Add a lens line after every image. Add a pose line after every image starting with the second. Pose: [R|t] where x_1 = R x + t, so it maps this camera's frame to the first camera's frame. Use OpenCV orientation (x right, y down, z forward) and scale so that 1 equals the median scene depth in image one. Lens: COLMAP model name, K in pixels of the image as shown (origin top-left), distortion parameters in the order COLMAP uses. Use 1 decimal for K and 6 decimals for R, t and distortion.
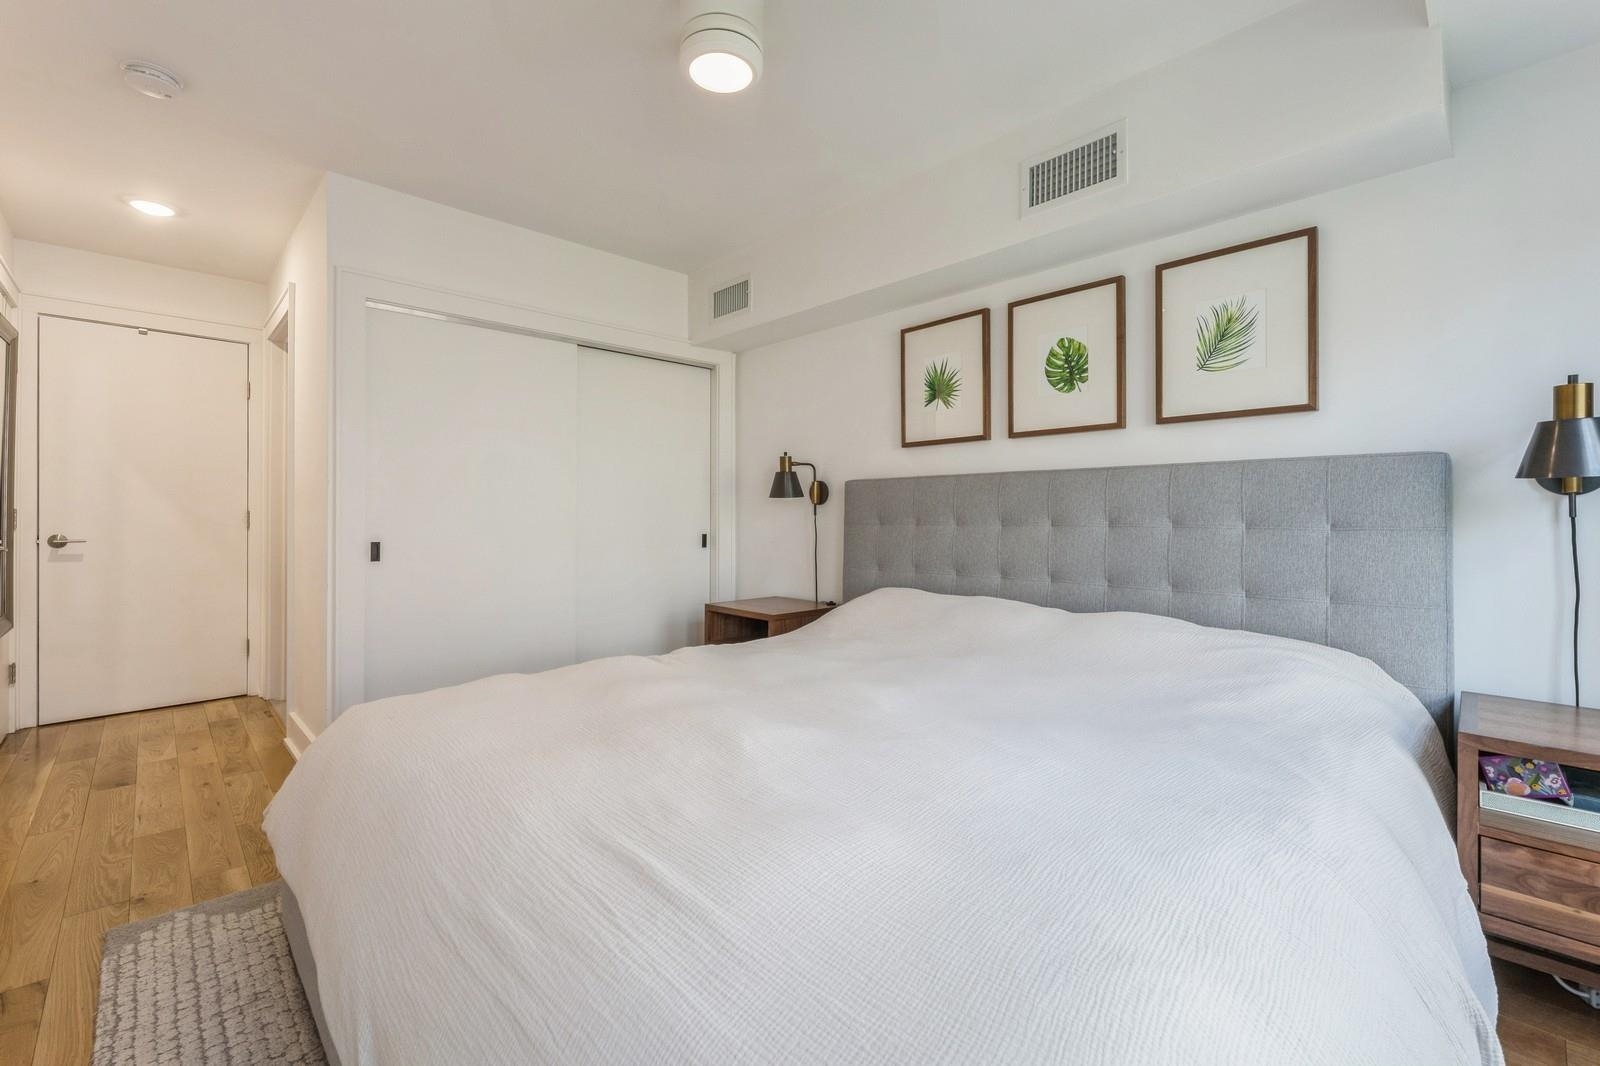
lens RADIAL K [[662.4, 0, 795.8], [0, 662.4, 499.4], [0, 0, 1]] dist [0.000793, 0.000097]
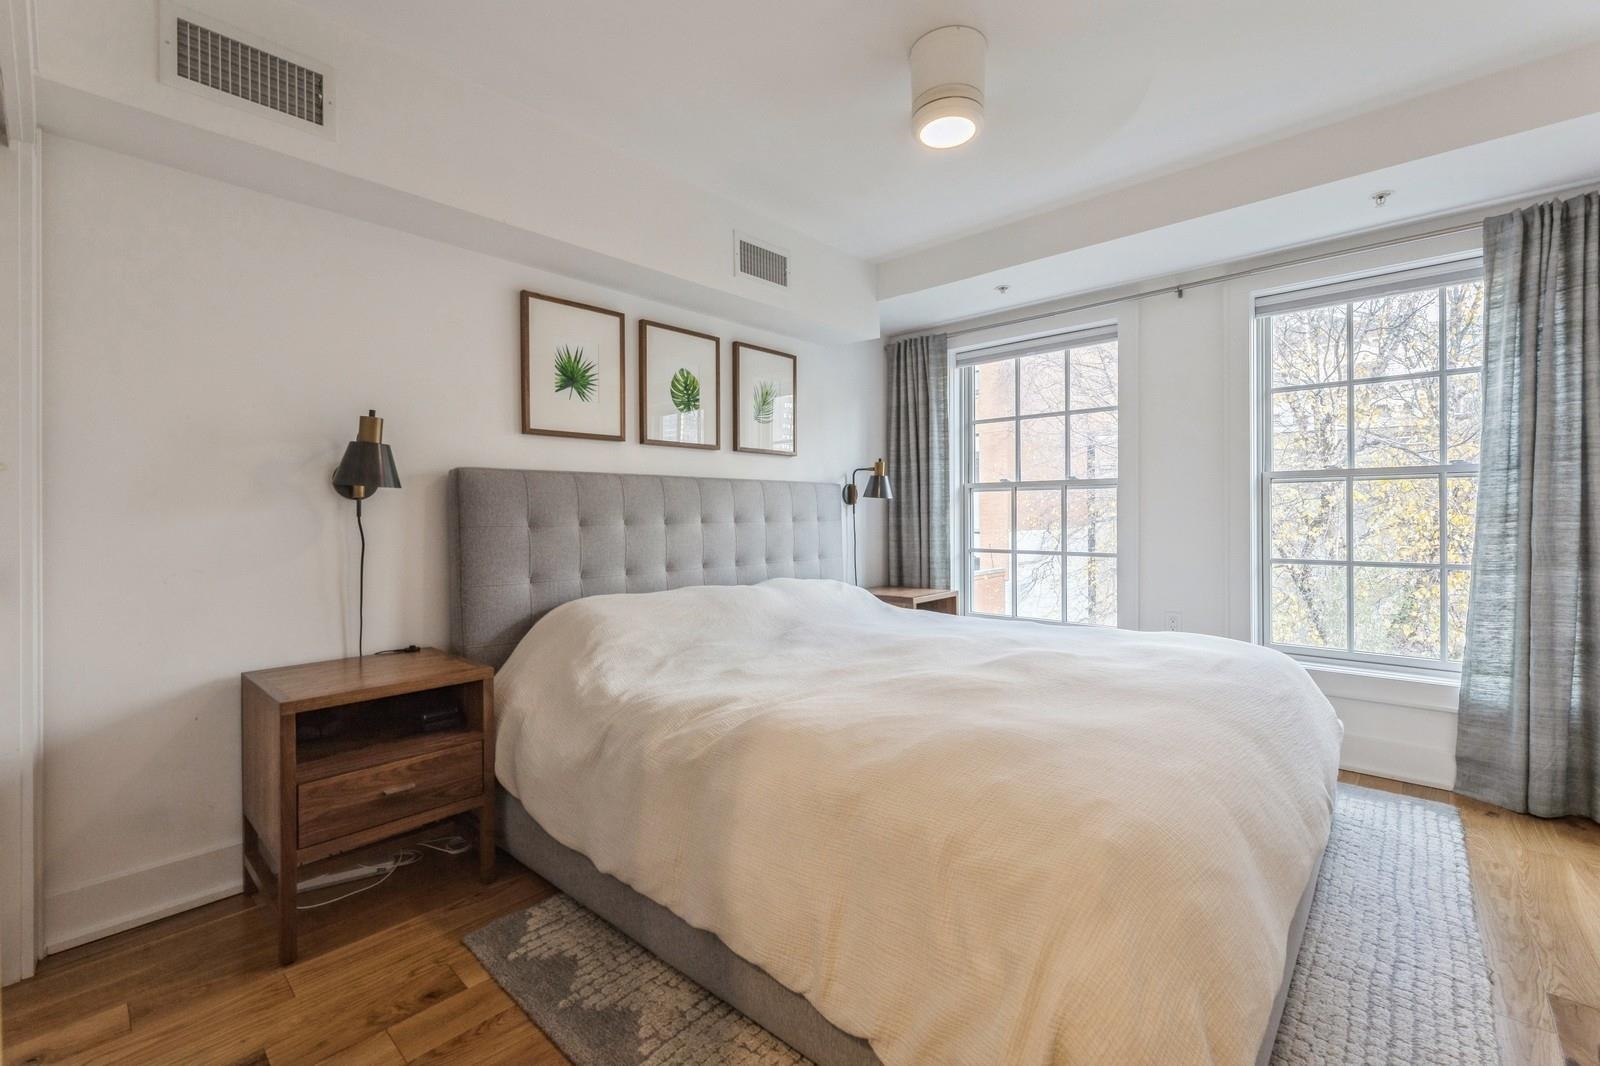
lens RADIAL K [[651.3, 0, 797.2], [0, 651.3, 508.5], [0, 0, 1]] dist [-0.006370, -0.000119]
pose [[-0.036418, 0.004333, 0.999327, -0.785190], [-0.017702, 0.999831, -0.004980, 0.015628], [-0.999180, -0.017871, -0.036335, 0.816261]]
